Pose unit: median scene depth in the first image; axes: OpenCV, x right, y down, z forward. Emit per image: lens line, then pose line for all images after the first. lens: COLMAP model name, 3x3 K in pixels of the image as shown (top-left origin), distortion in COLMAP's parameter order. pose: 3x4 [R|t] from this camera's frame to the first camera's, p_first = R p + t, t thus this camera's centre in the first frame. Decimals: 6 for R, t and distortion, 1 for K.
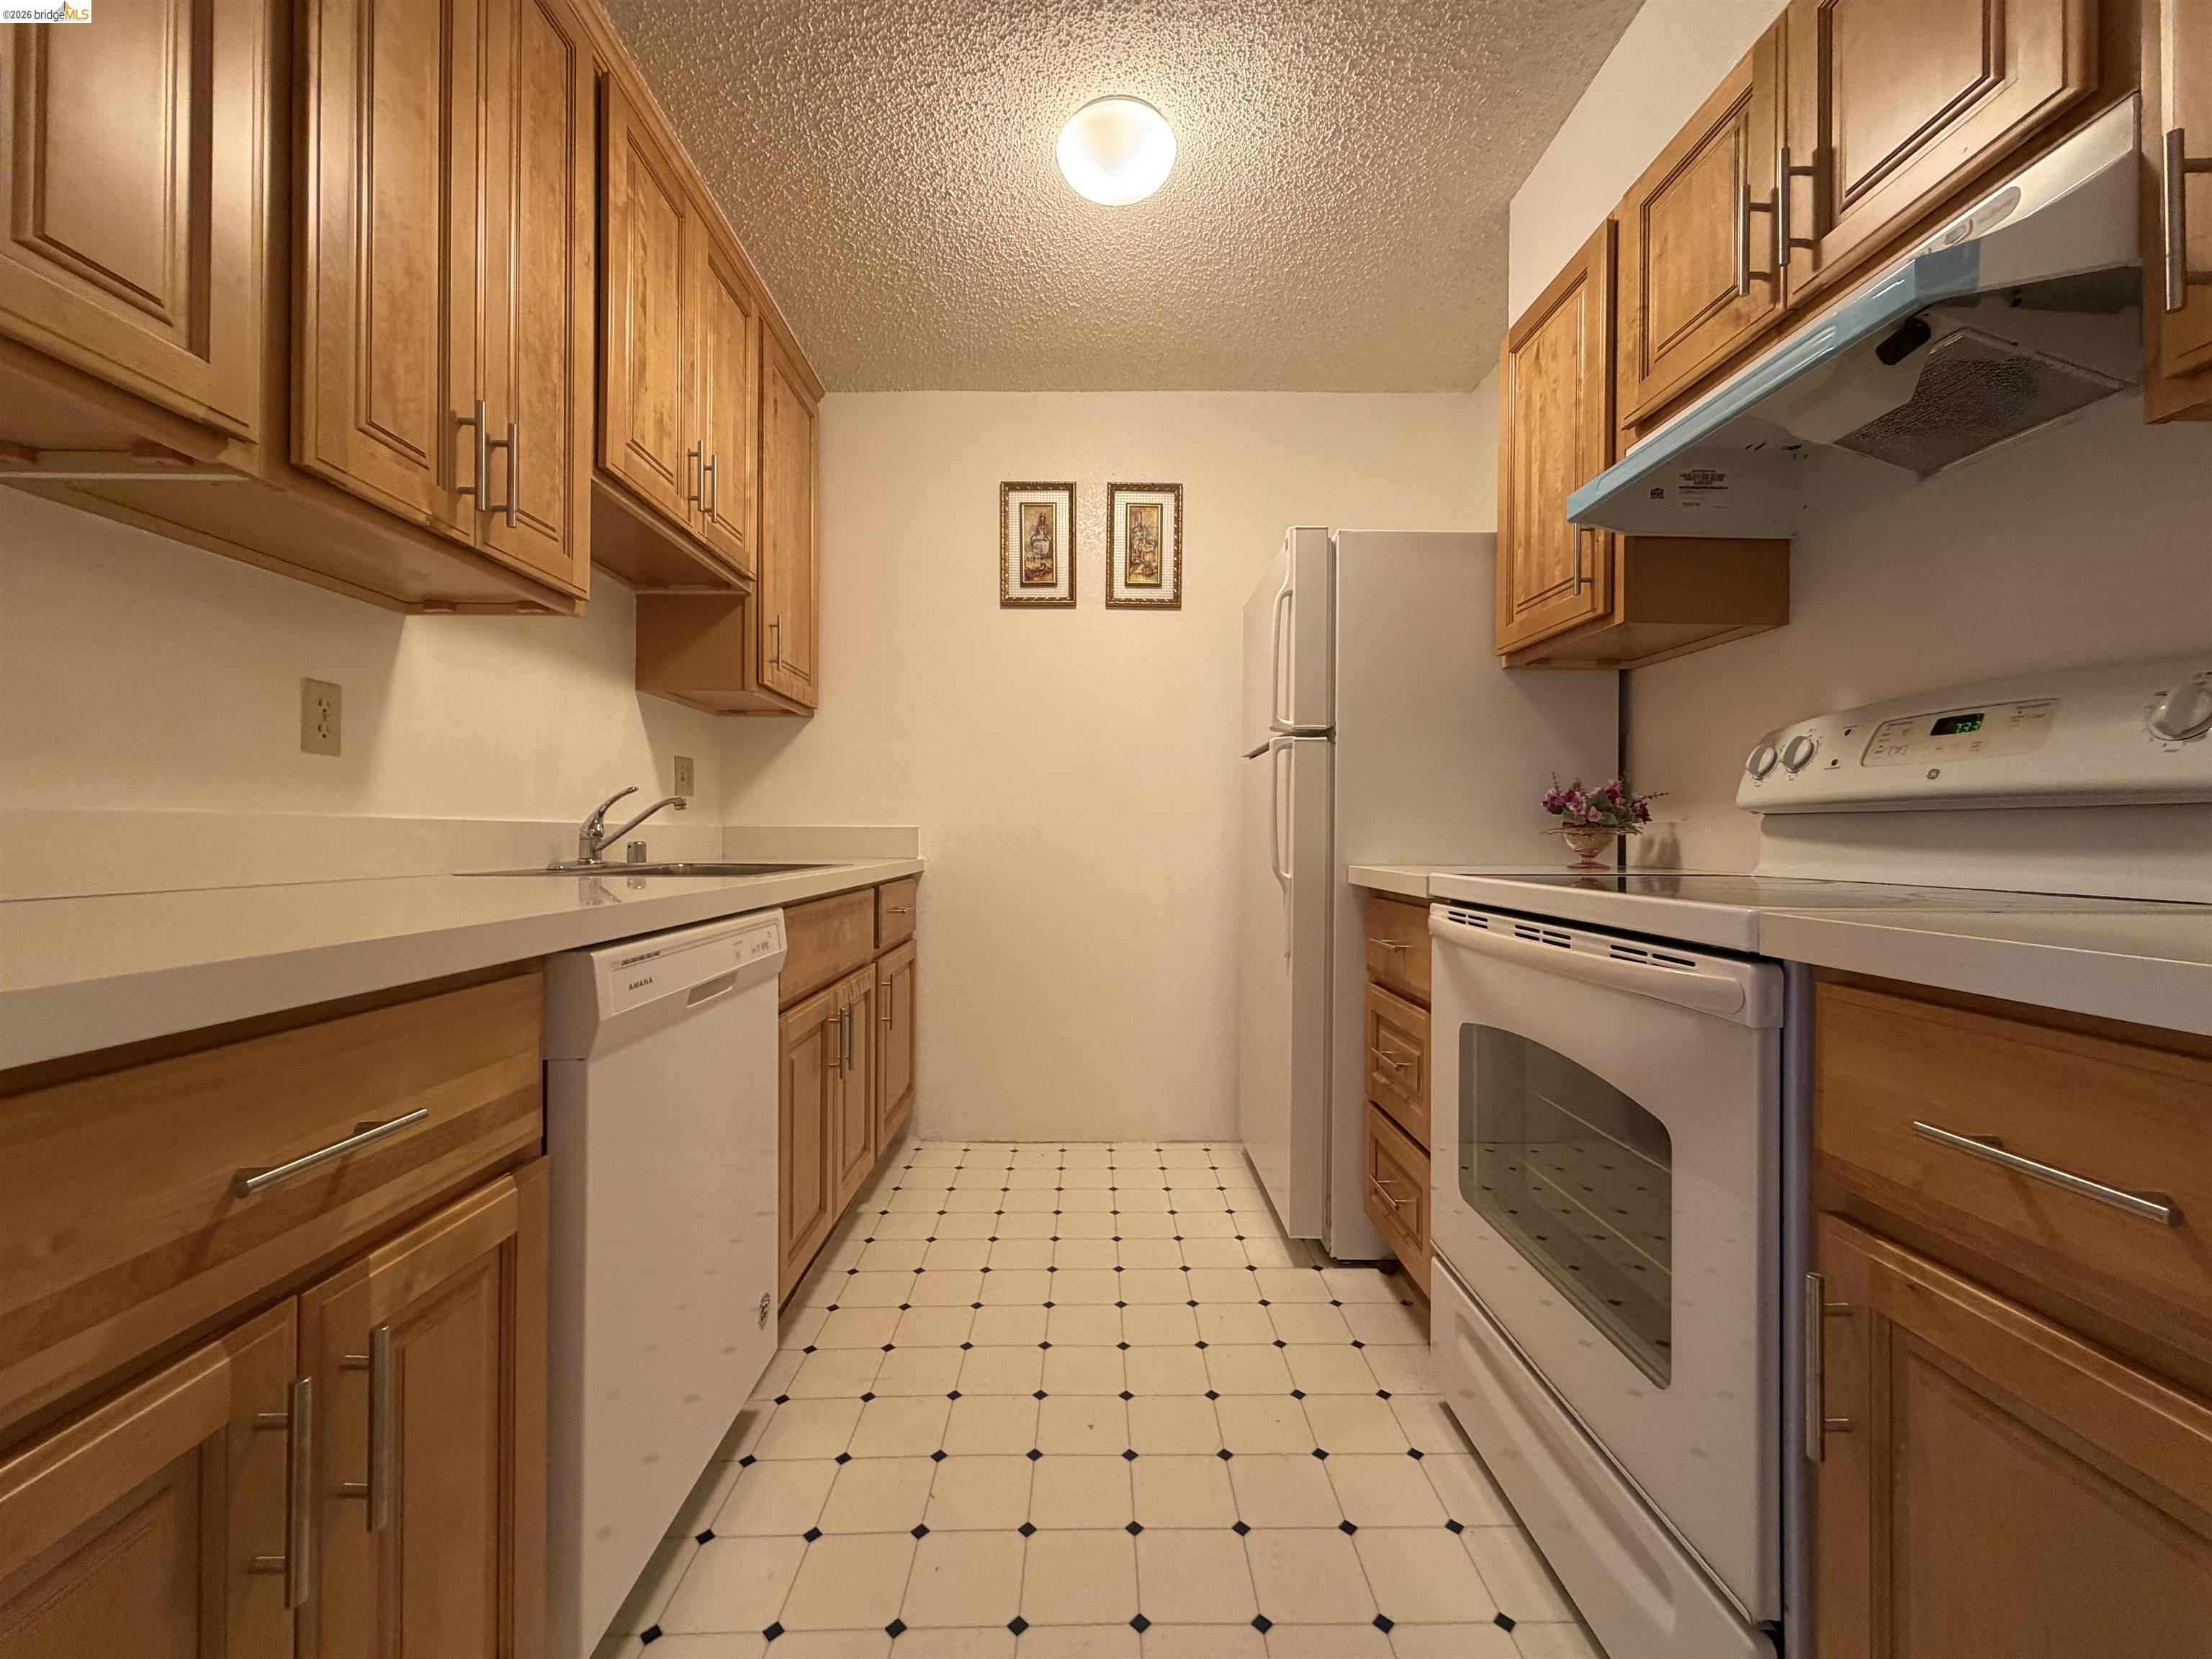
lens RADIAL K [[882.0, 0, 1098.6], [0, 882.0, 830.7], [0, 0, 1]] dist [0.000662, 0.000345]
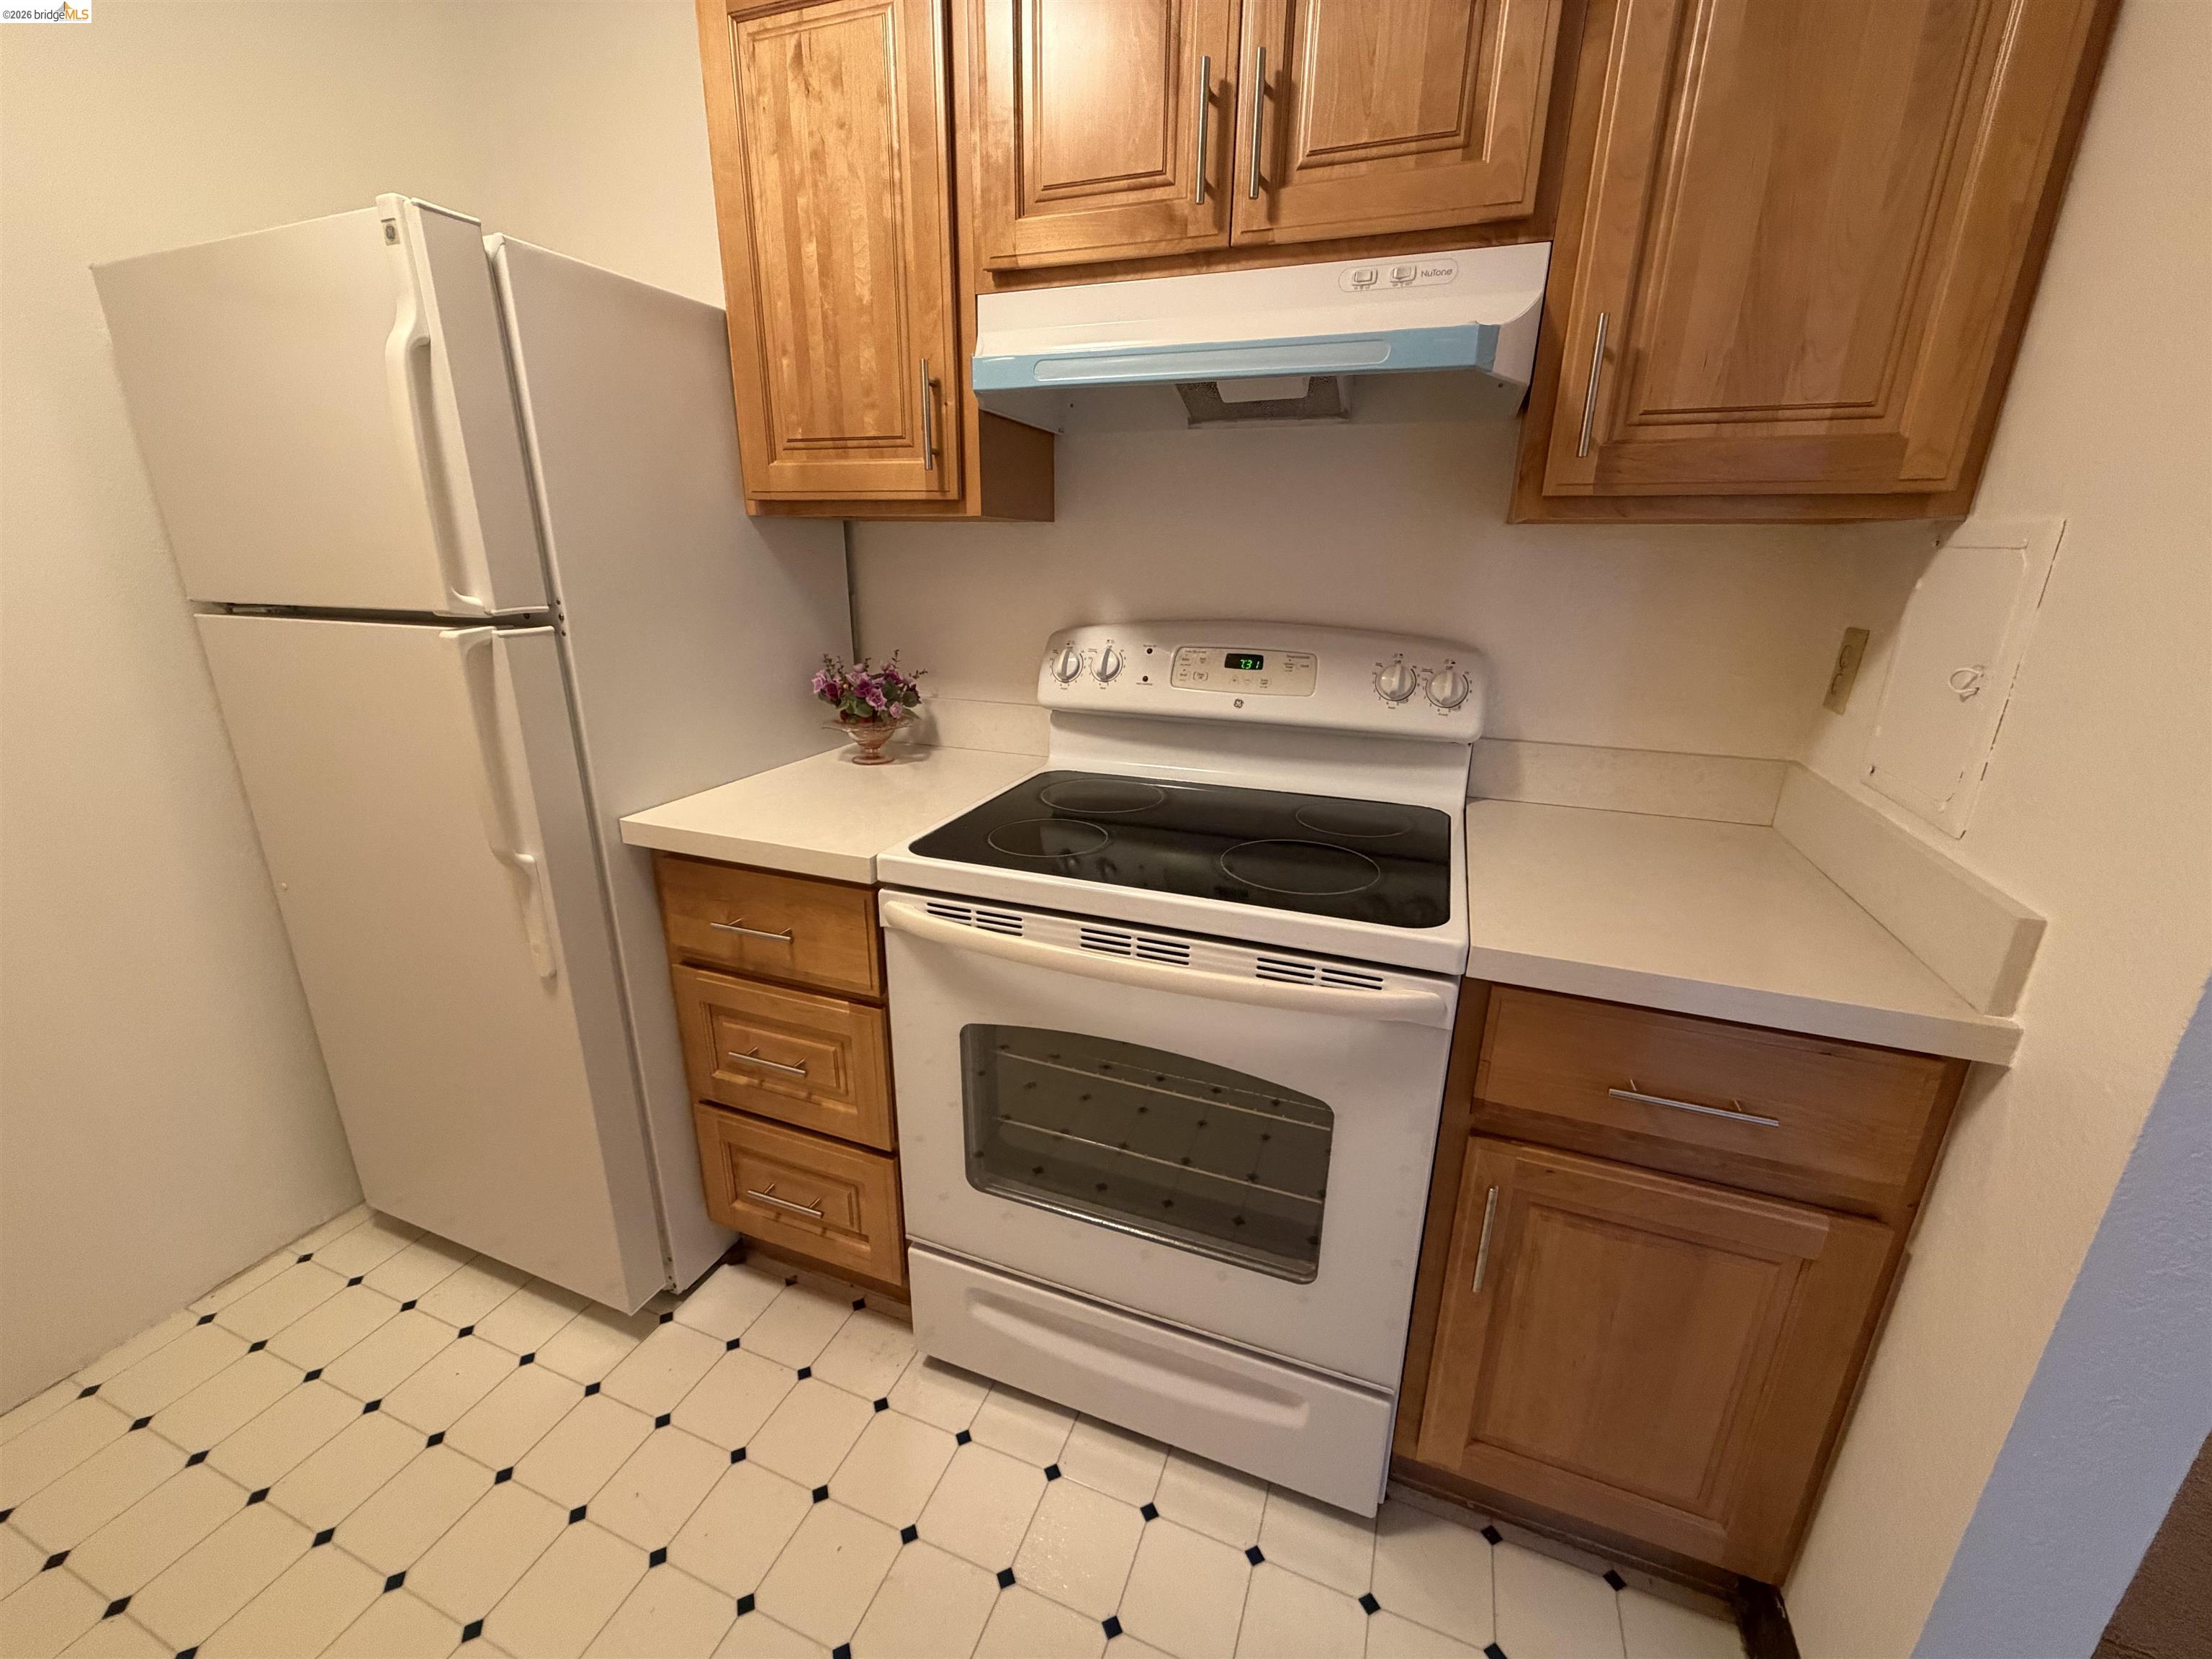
lens RADIAL K [[882.0, 0, 1100.2], [0, 882.0, 829.6], [0, 0, 1]] dist [0.000662, 0.000345]
pose [[0.372000, -0.285462, 0.883248, -0.176911], [-0.011730, 0.950016, 0.311982, -0.166279], [-0.928158, -0.126418, 0.350058, 0.417412]]
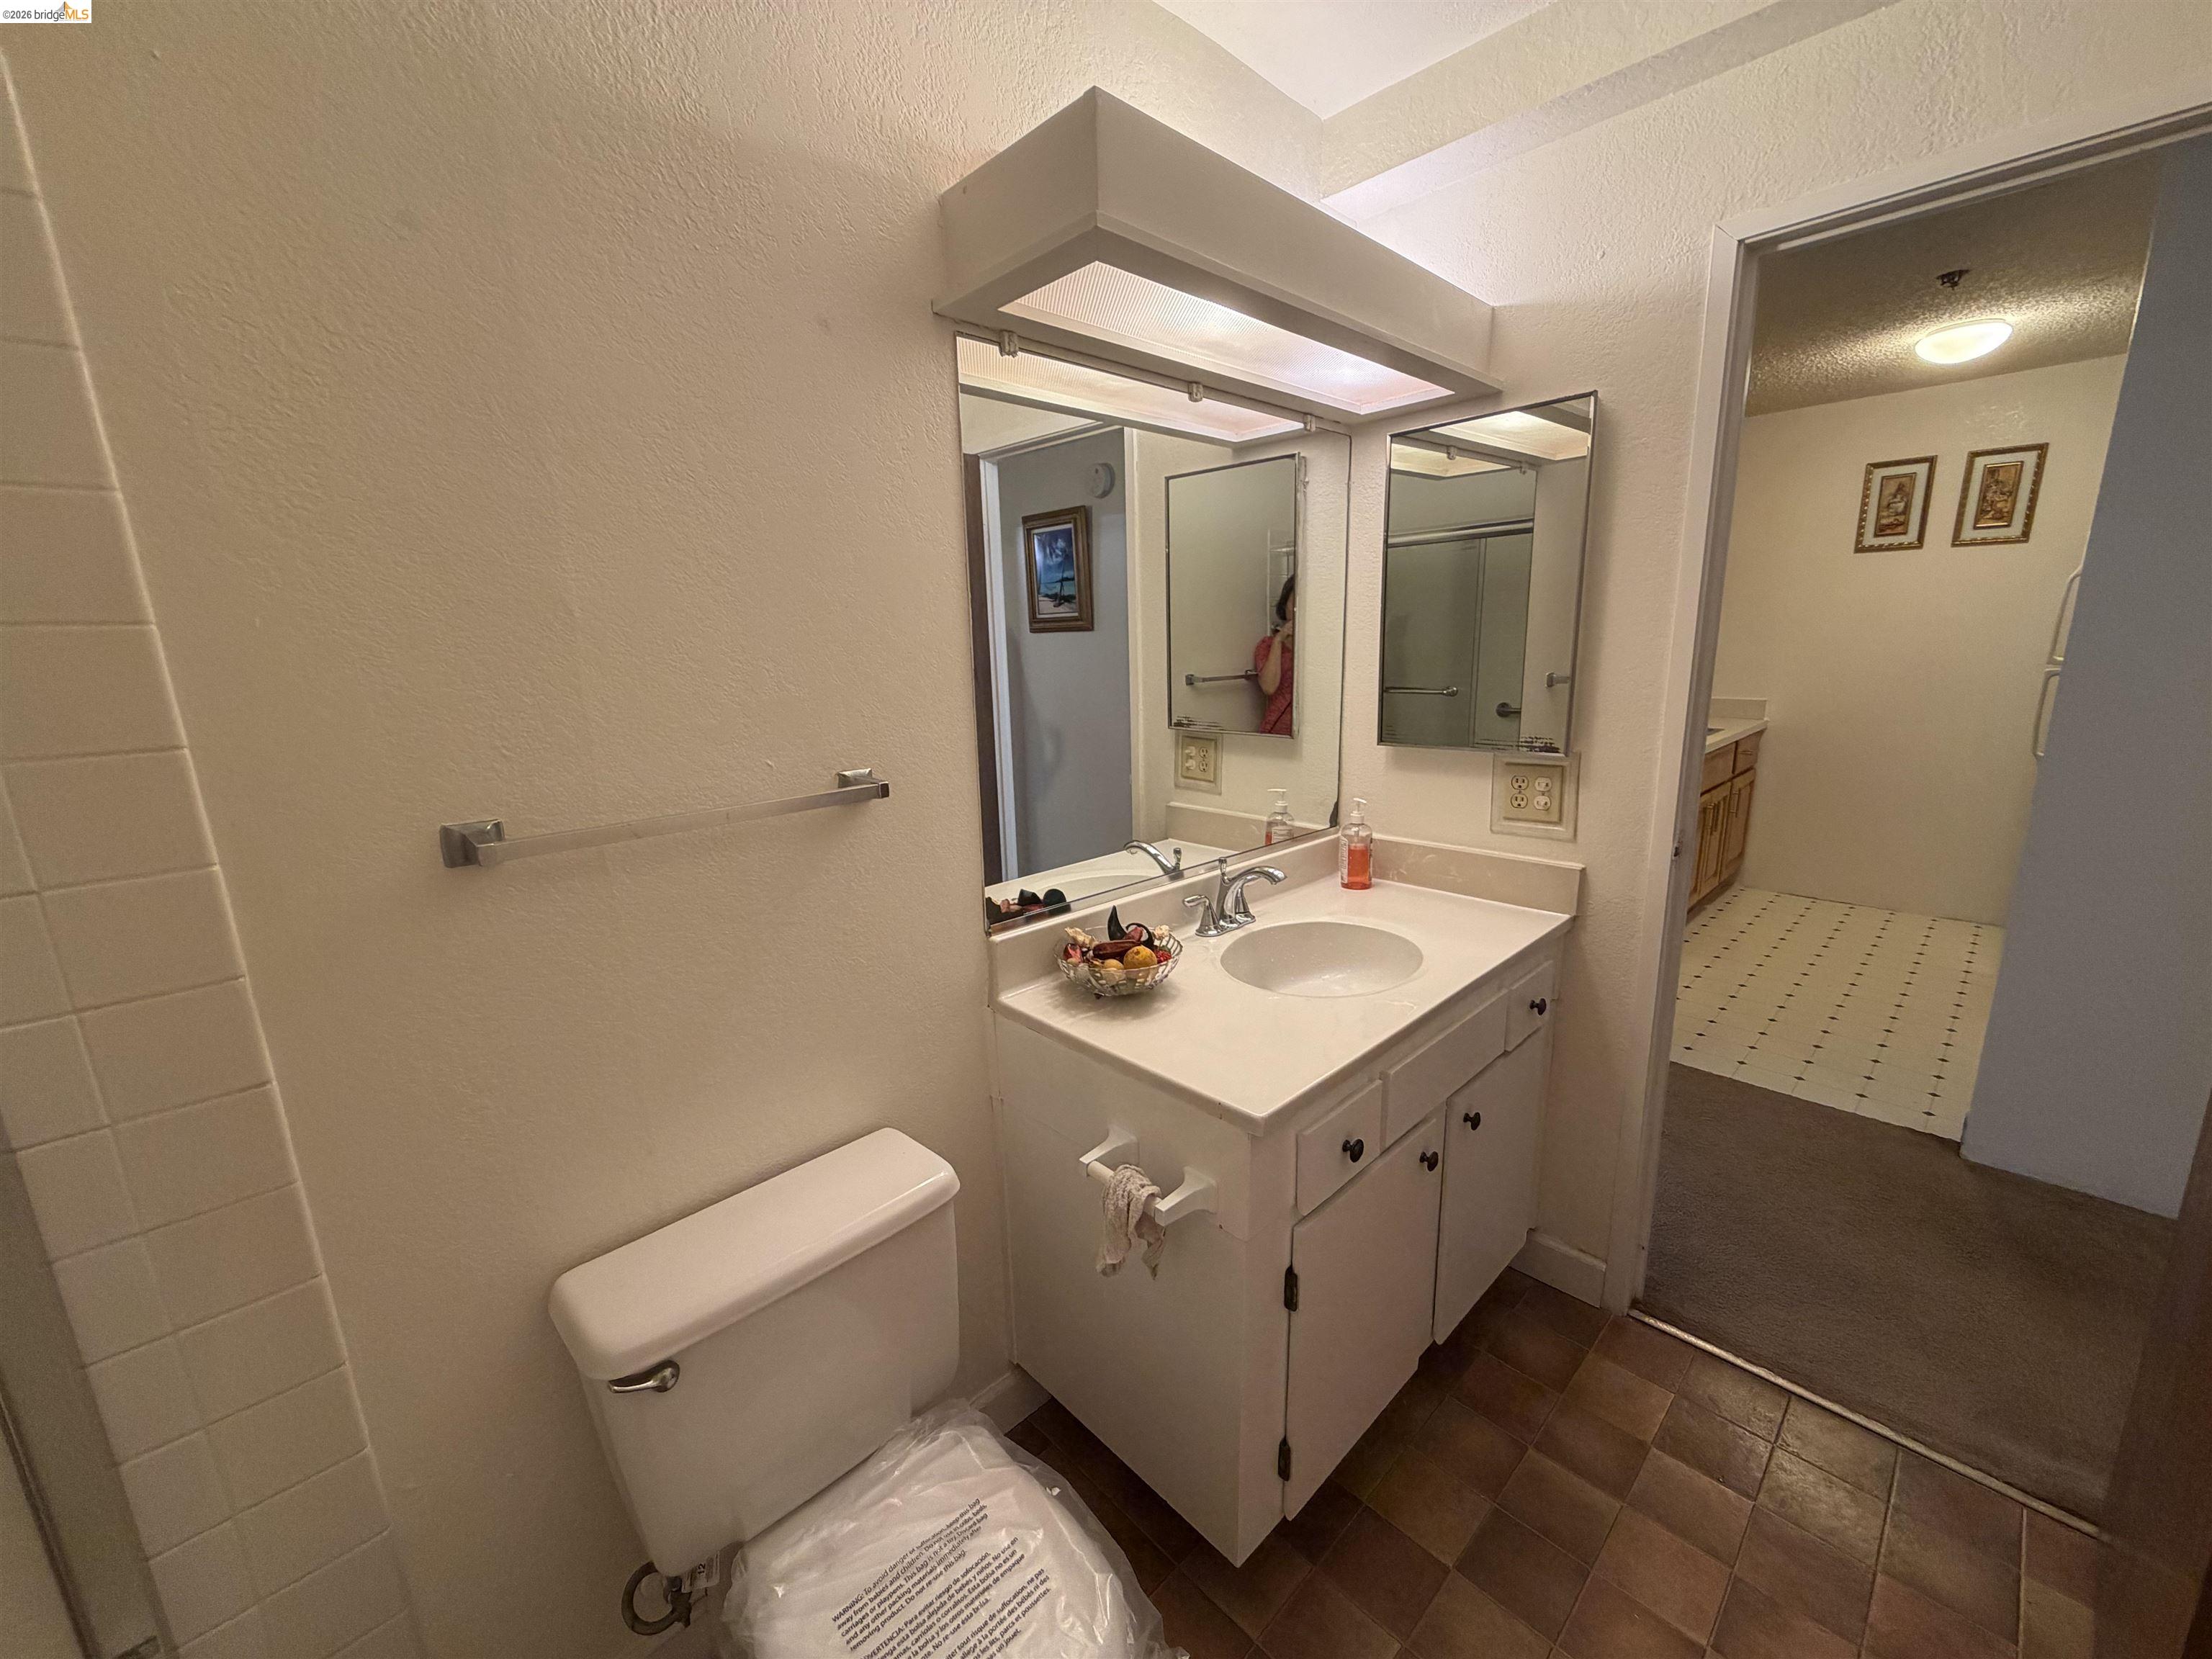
lens RADIAL K [[882.0, 0, 1105.9], [0, 882.0, 826.8], [0, 0, 1]] dist [0.000662, 0.000345]
pose [[0.683934, 0.138684, -0.716241, 0.218678], [0.033064, 0.974864, 0.220332, -0.240499], [0.728794, -0.174374, 0.662158, -1.380949]]
